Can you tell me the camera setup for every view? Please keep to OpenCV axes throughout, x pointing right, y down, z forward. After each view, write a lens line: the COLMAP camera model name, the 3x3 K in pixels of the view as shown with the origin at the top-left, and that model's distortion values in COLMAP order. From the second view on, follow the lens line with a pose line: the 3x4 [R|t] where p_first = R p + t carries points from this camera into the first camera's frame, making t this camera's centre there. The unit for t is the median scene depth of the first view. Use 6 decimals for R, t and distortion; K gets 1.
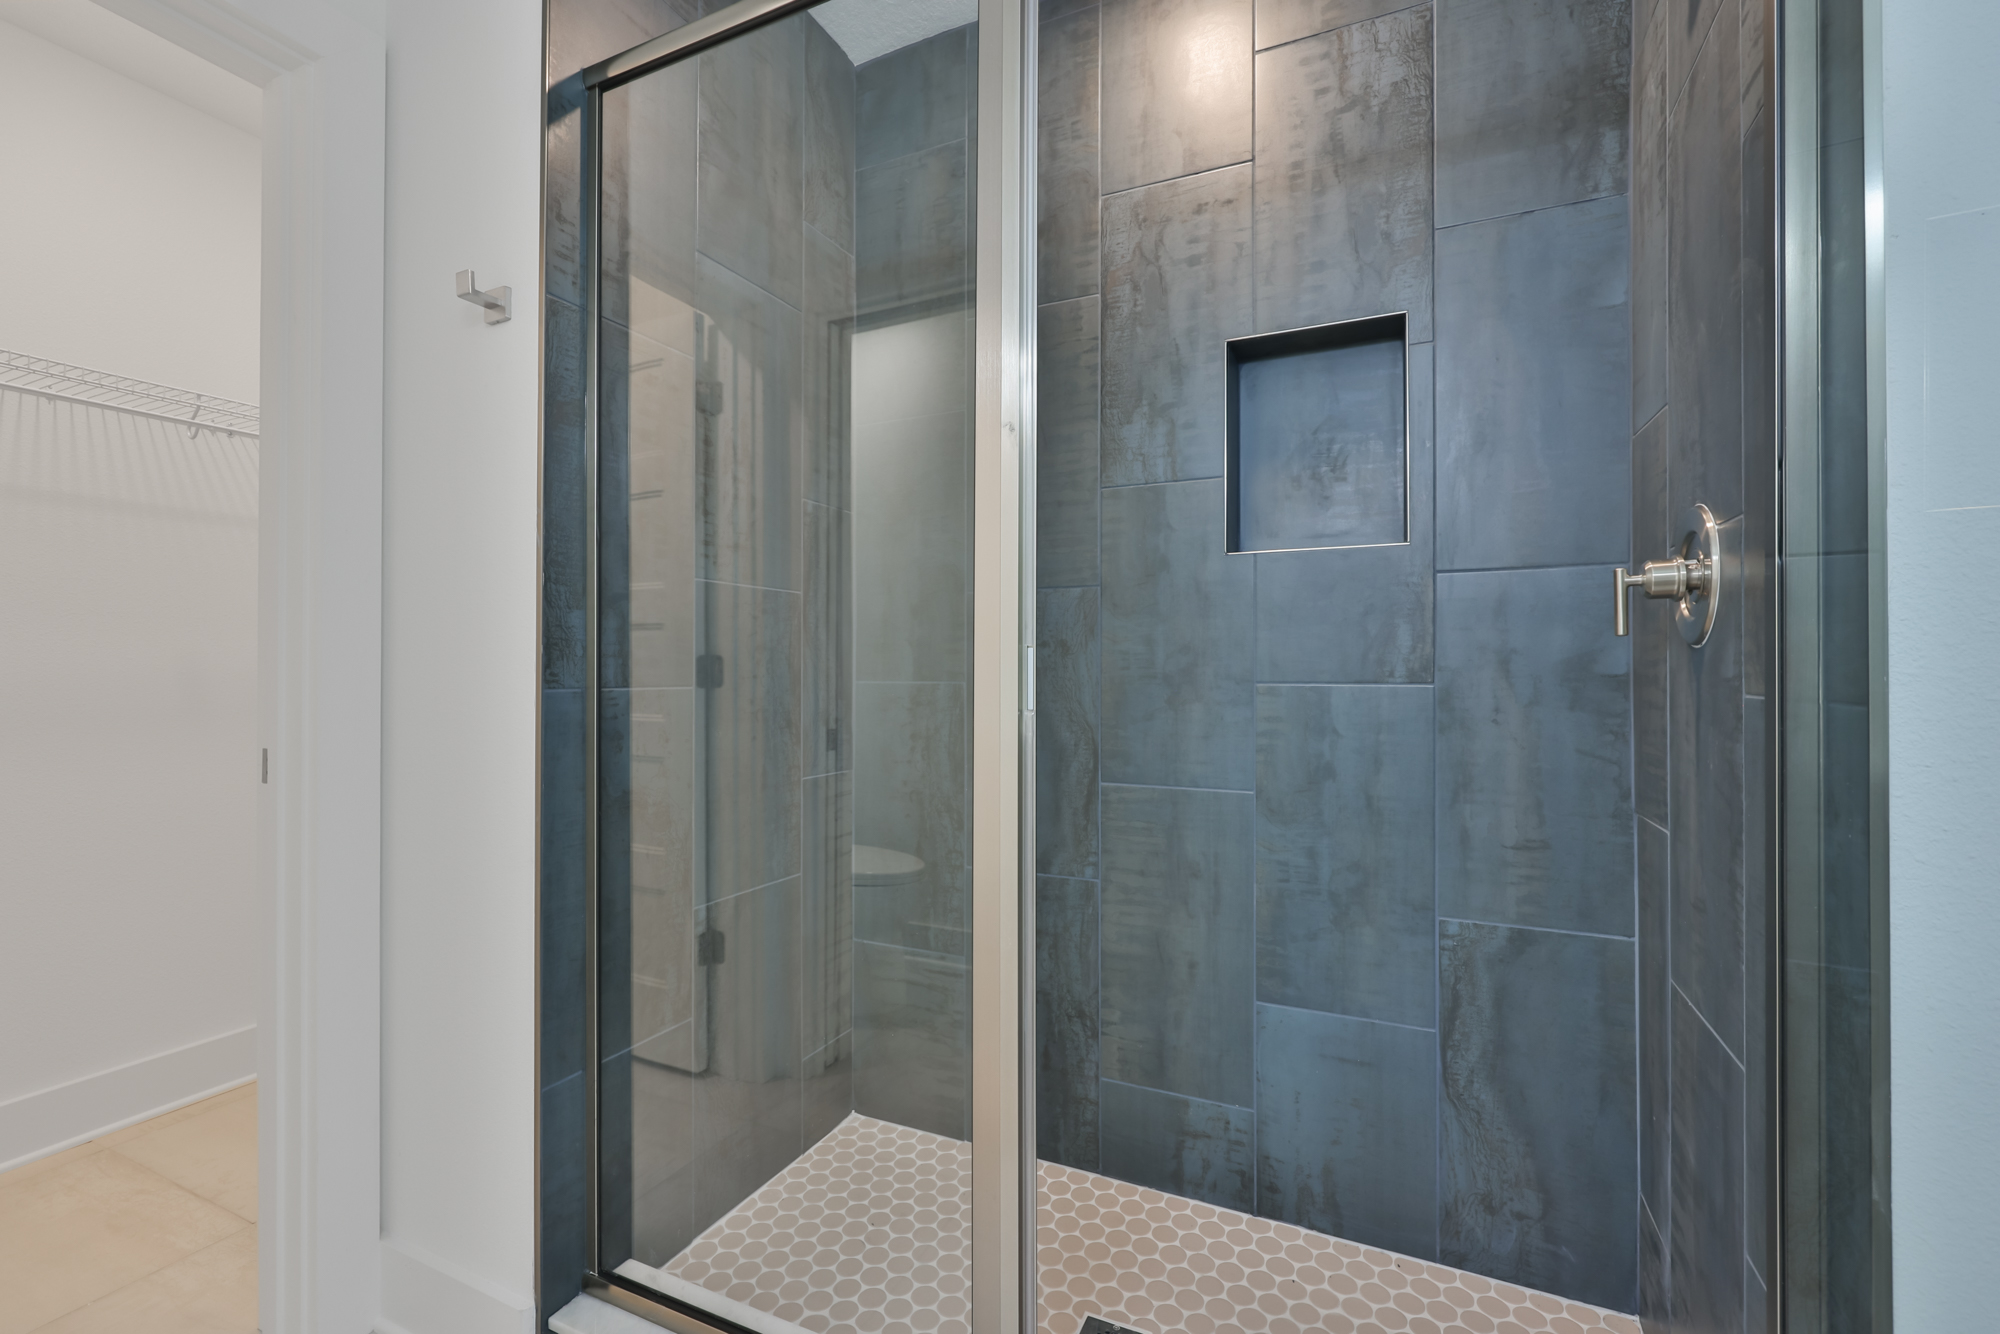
lens RADIAL K [[847.2, 0, 1002.7], [0, 847.2, 664.4], [0, 0, 1]] dist [0.006250, -0.002499]
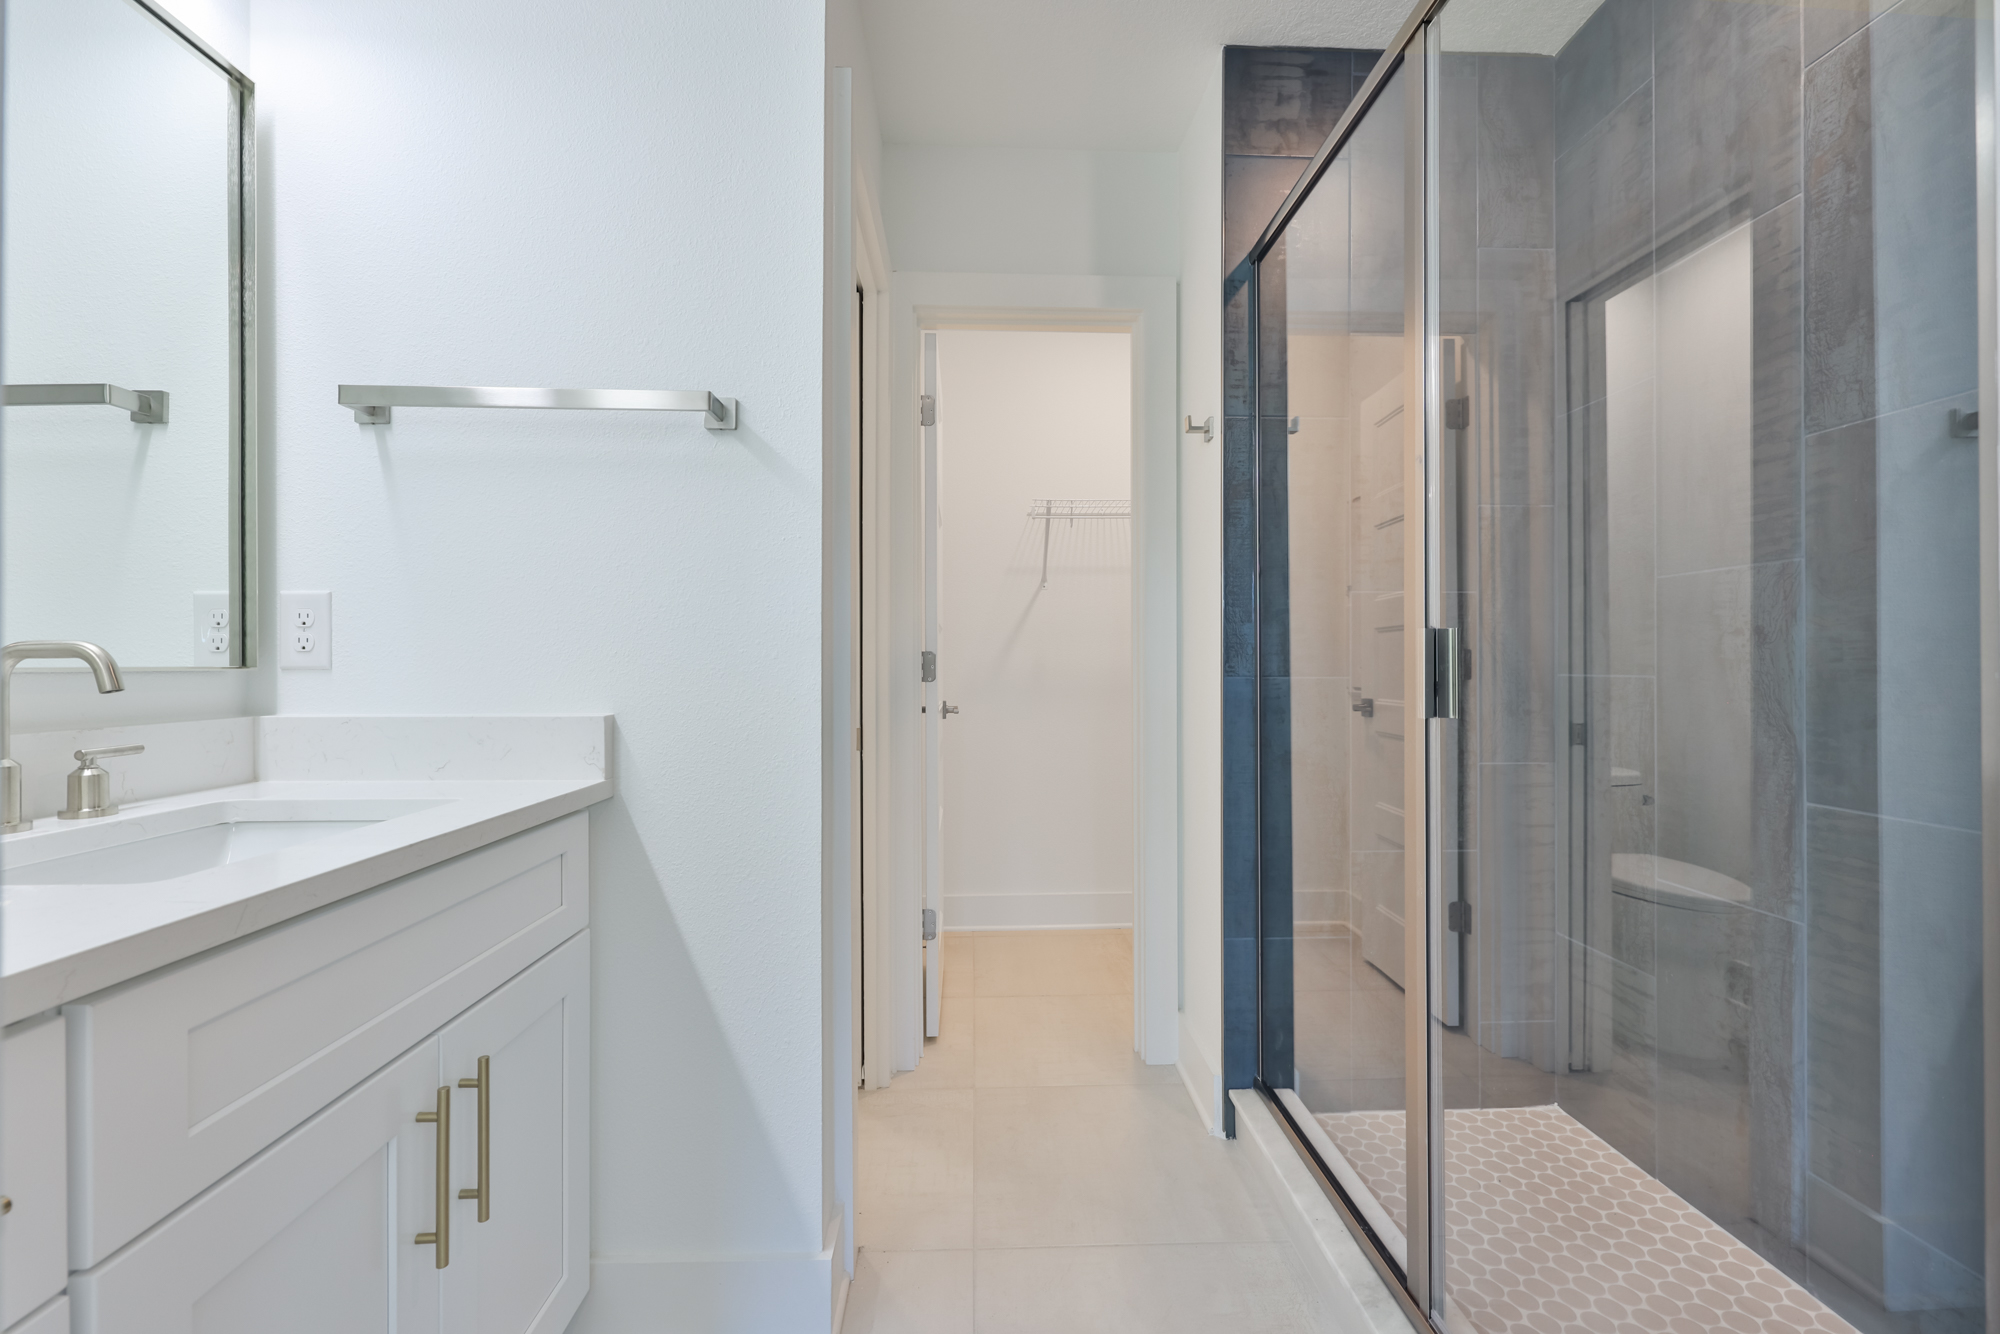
lens RADIAL K [[847.2, 0, 1014.0], [0, 847.2, 665.0], [0, 0, 1]] dist [0.006250, -0.002499]
pose [[0.470622, -0.002315, -0.882332, 0.469607], [0.007894, 0.999968, 0.001587, 0.001975], [0.882300, -0.007712, 0.470625, -0.037450]]
